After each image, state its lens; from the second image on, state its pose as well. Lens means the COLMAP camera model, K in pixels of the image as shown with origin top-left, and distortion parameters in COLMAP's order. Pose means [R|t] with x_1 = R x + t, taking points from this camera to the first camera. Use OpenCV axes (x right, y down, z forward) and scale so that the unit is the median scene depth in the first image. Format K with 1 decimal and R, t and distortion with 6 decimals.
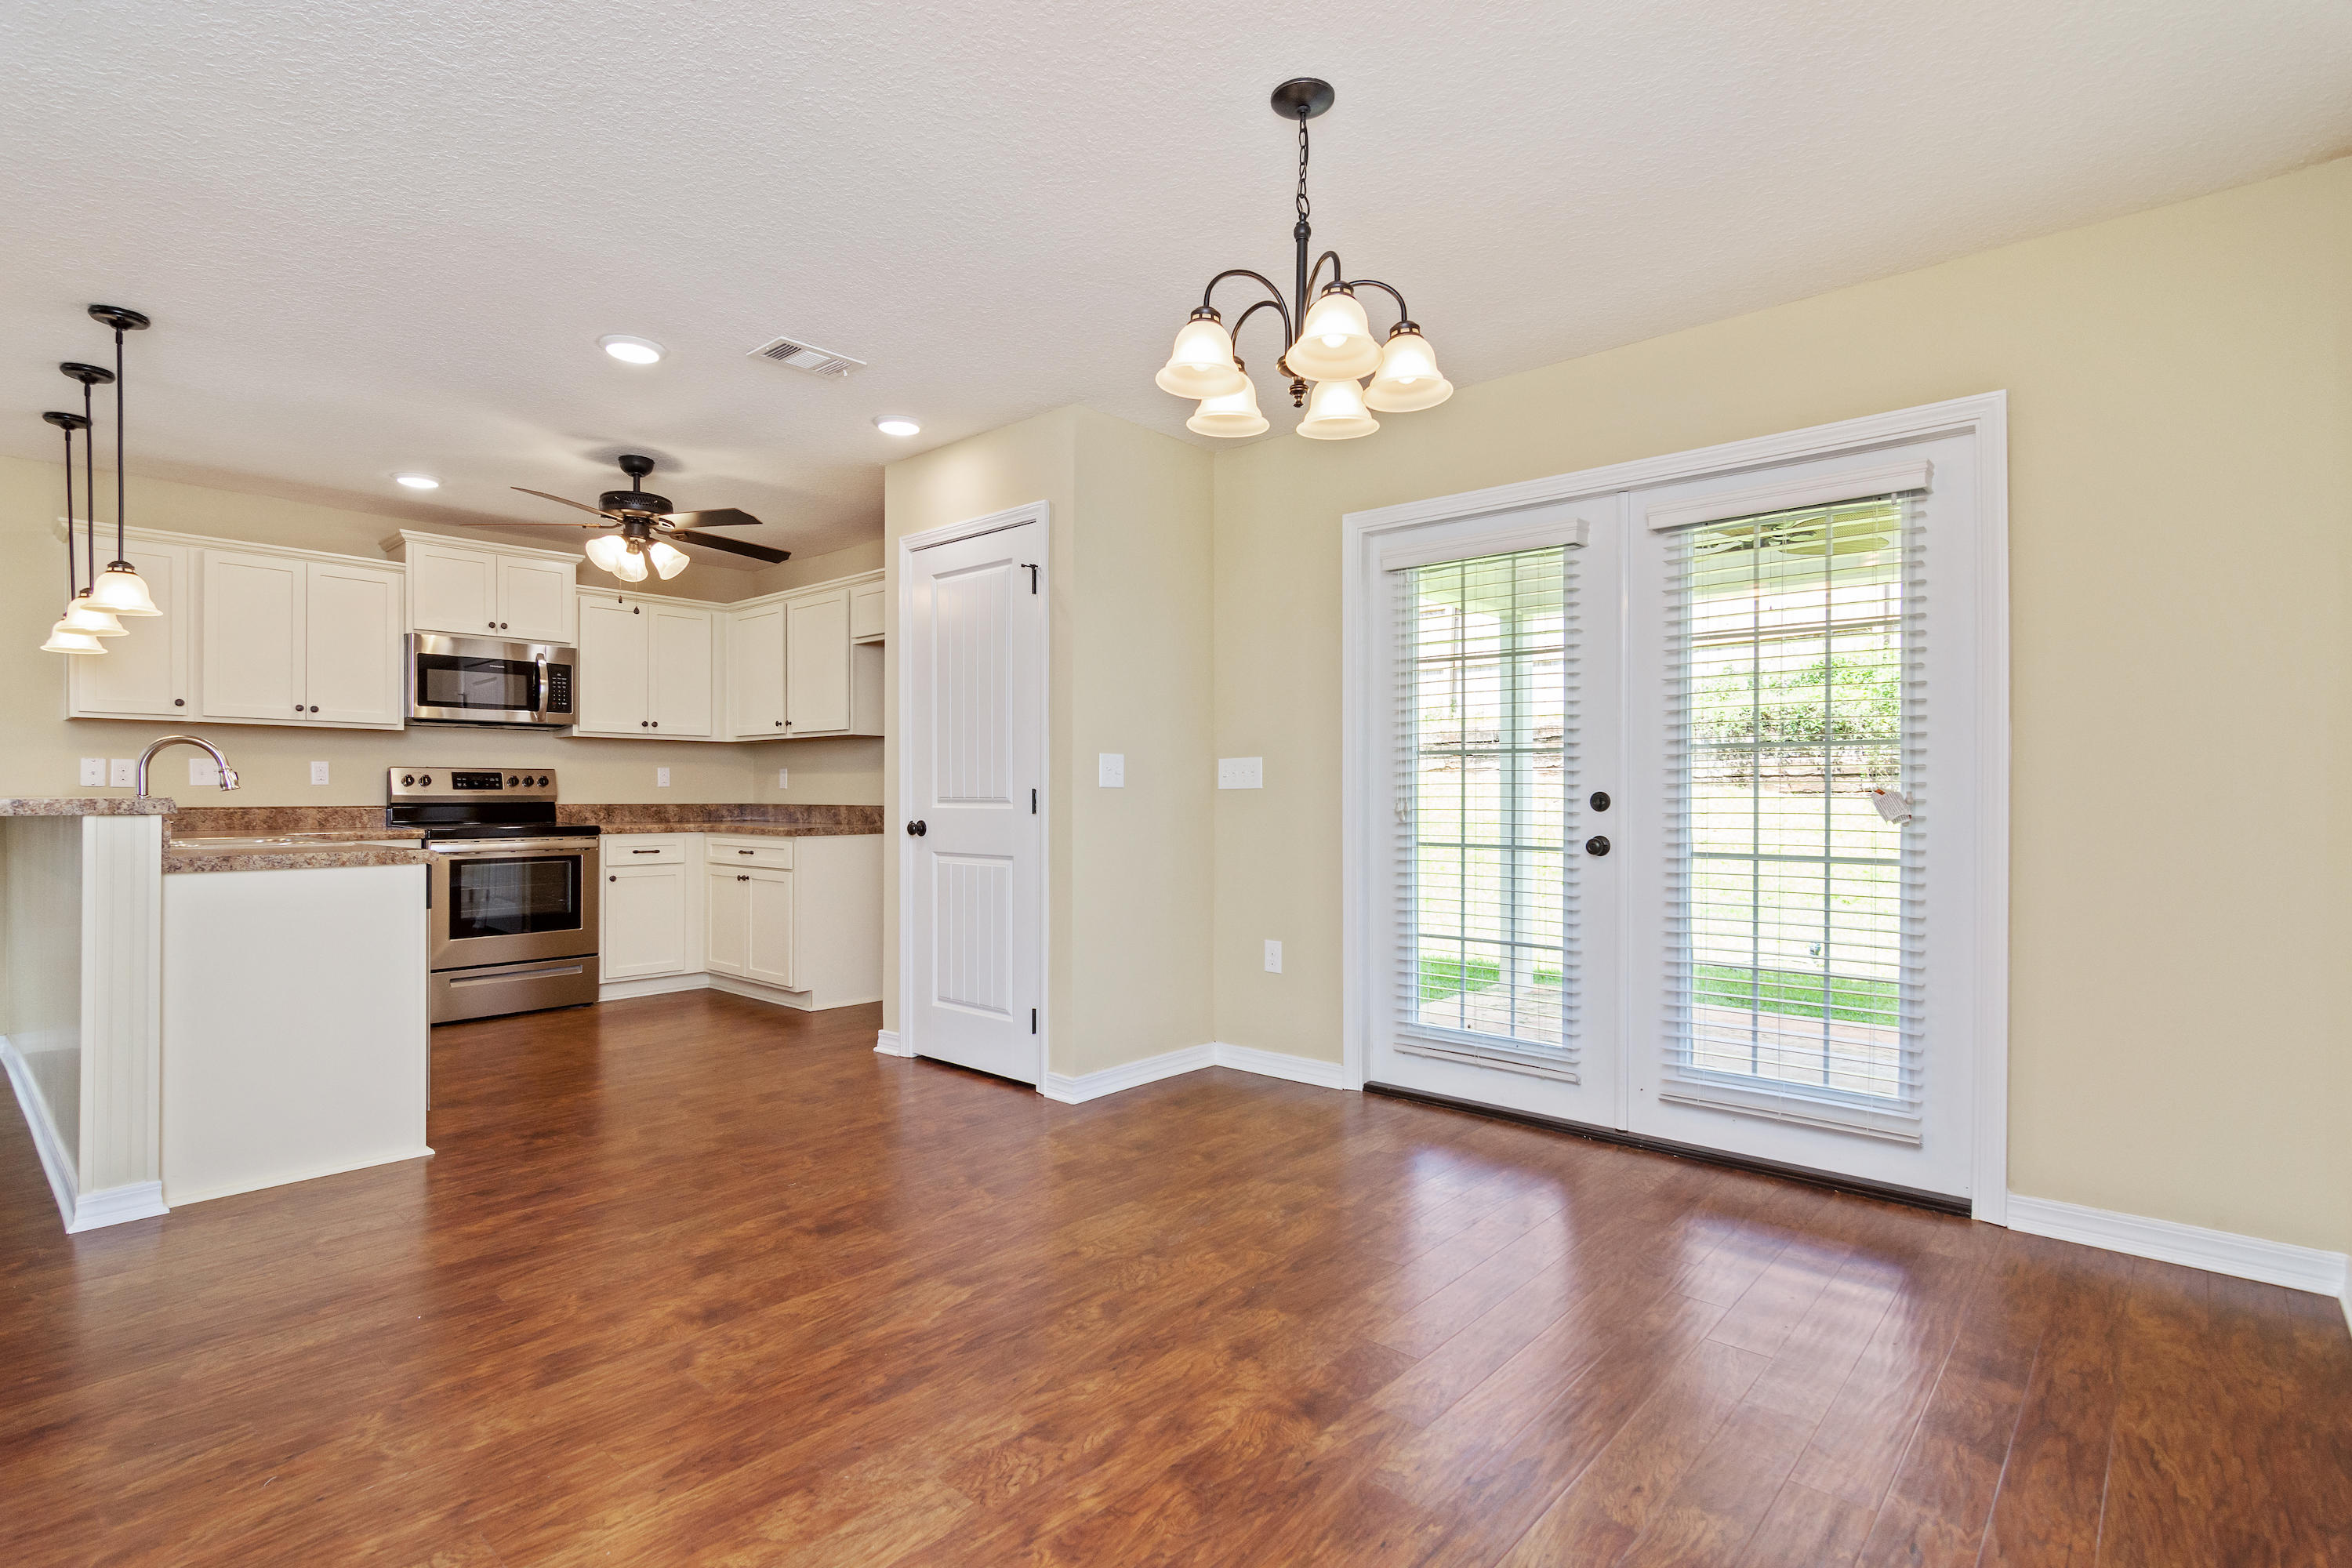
lens RADIAL K [[1129.1, 0, 1199.9], [0, 1129.1, 790.2], [0, 0, 1]] dist [-0.002634, 0.000842]
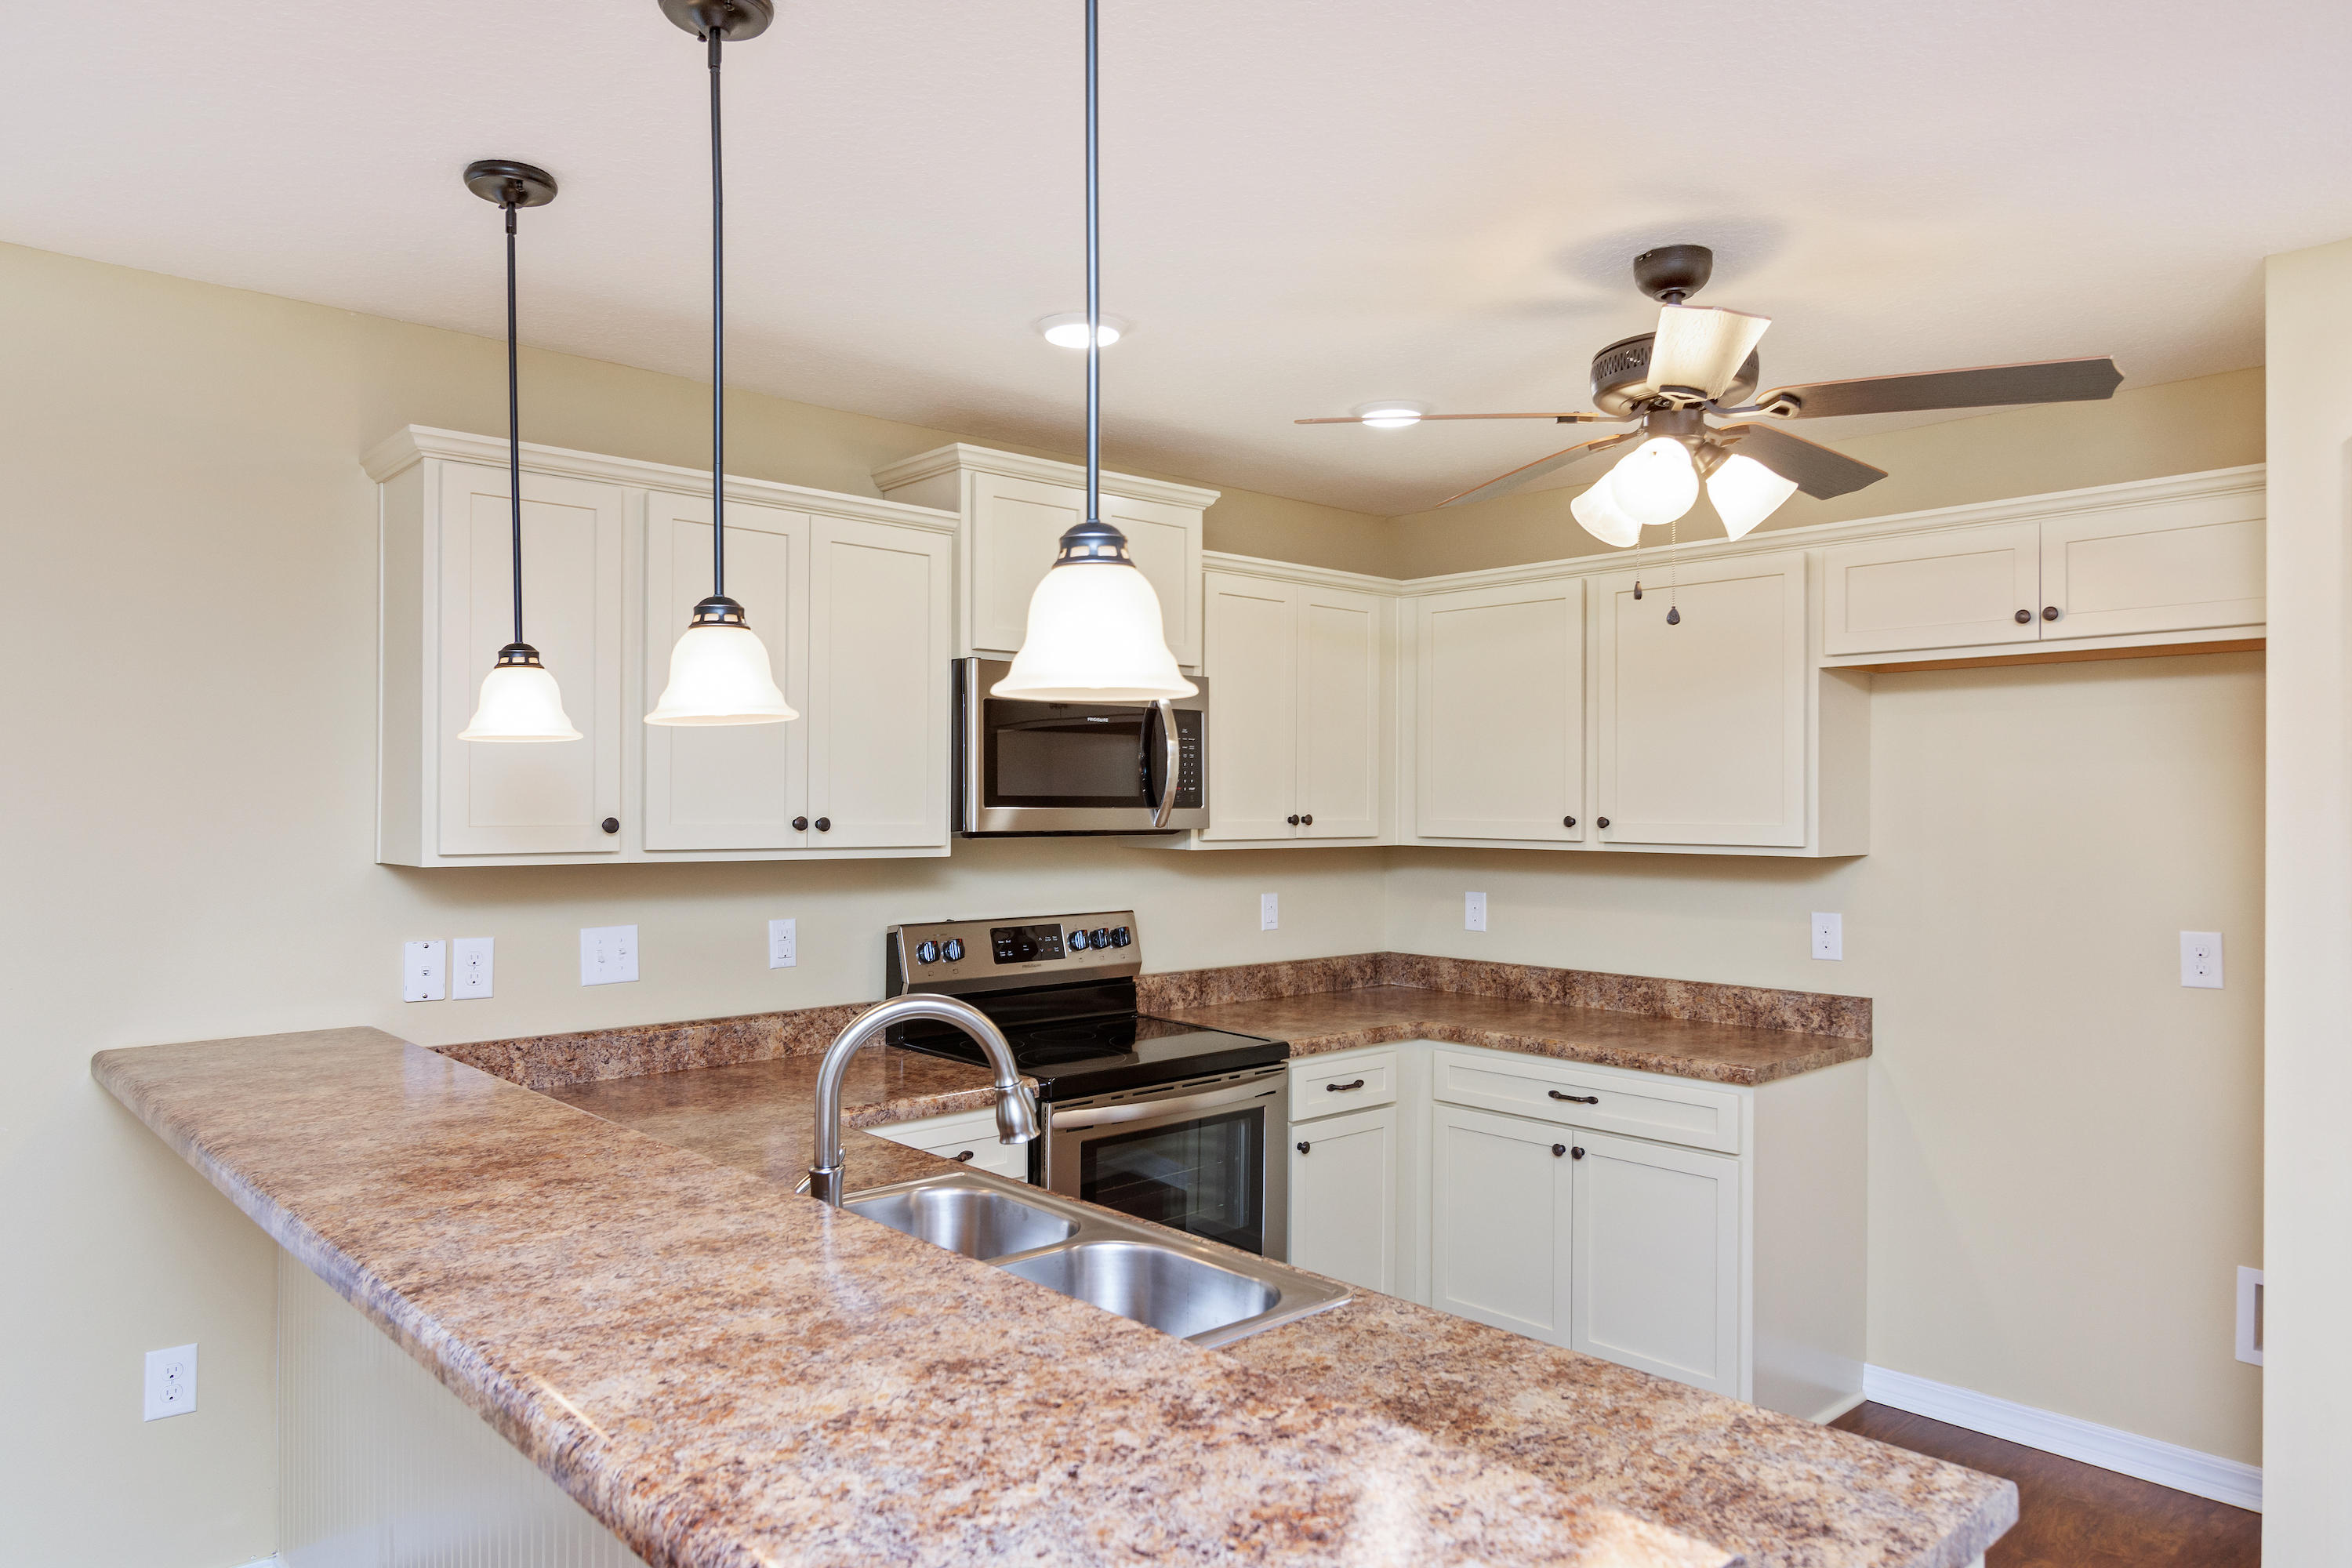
lens RADIAL K [[1507.0, 0, 1208.0], [0, 1507.0, 807.4], [0, 0, 1]] dist [-0.000155, 0.008791]
pose [[0.993766, 0.002759, -0.111453, -0.564098], [-0.002129, 0.999981, 0.005765, -0.084791], [0.111467, -0.005492, 0.993753, 0.395664]]
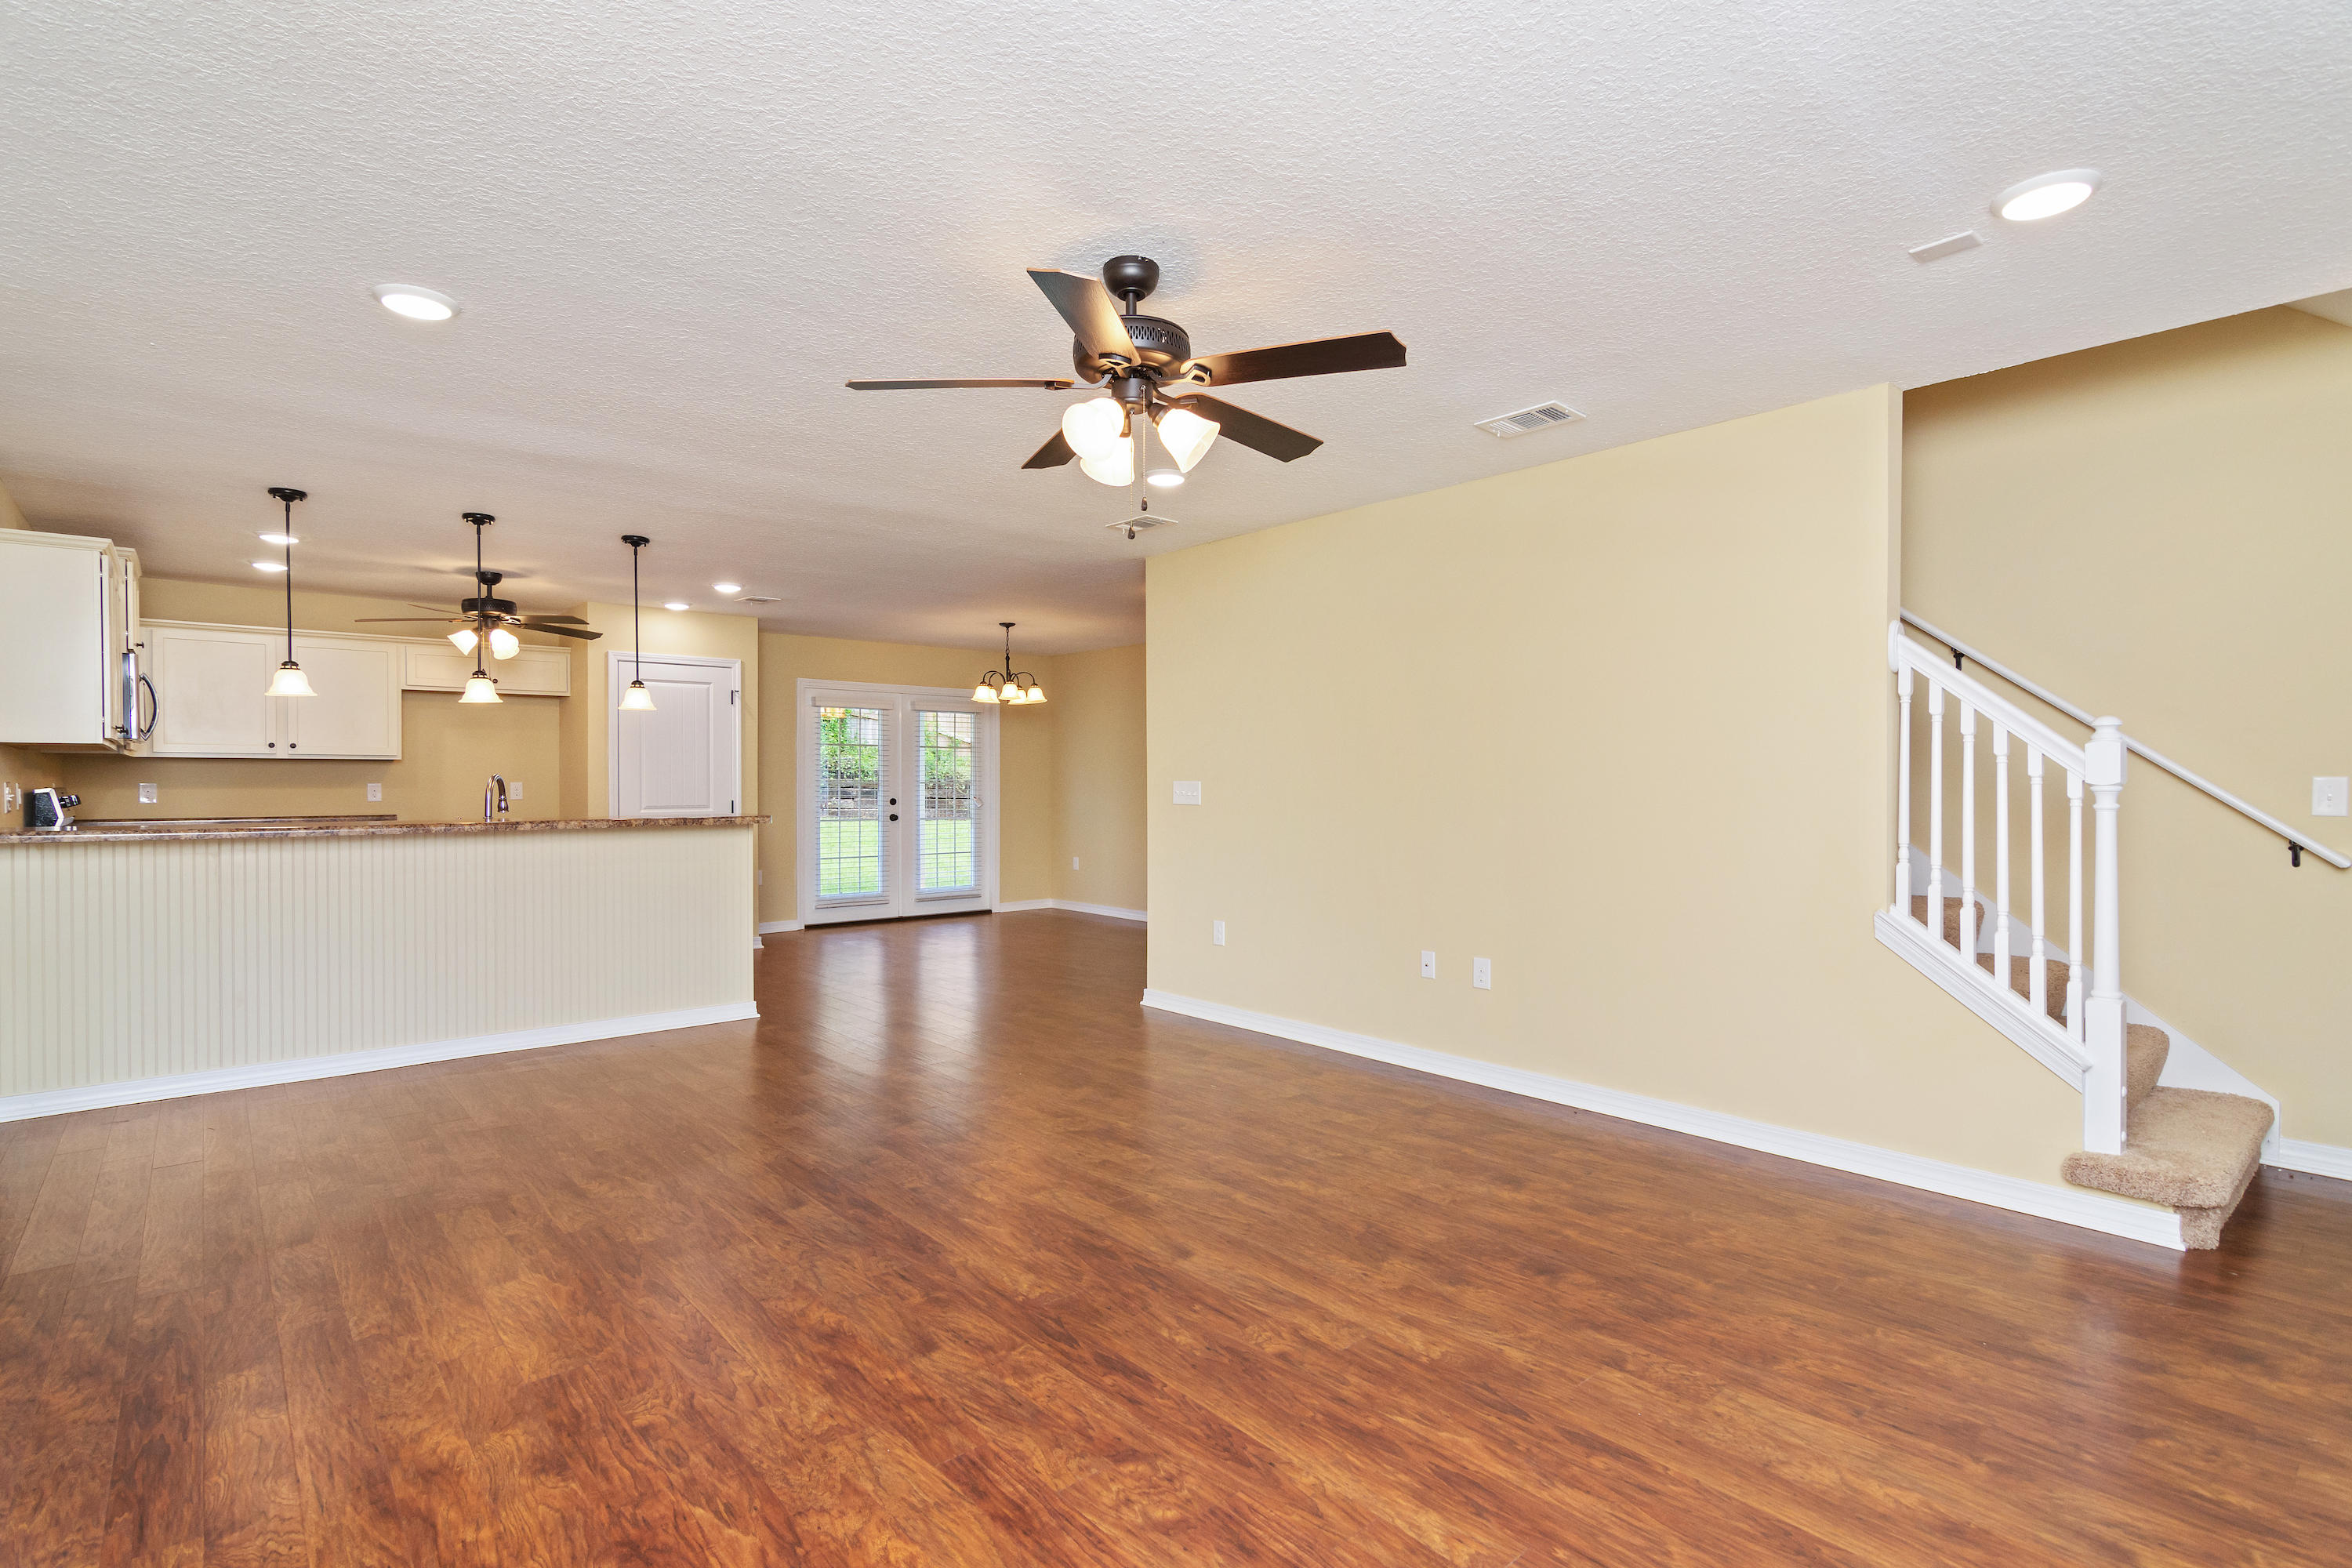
lens RADIAL K [[1129.1, 0, 1166.1], [0, 1129.1, 773.6], [0, 0, 1]] dist [-0.002634, 0.000842]
pose [[0.143934, 0.007408, 0.989560, -1.660322], [-0.005638, 0.999962, -0.006666, -0.034617], [-0.989571, -0.004620, 0.143970, -0.040105]]
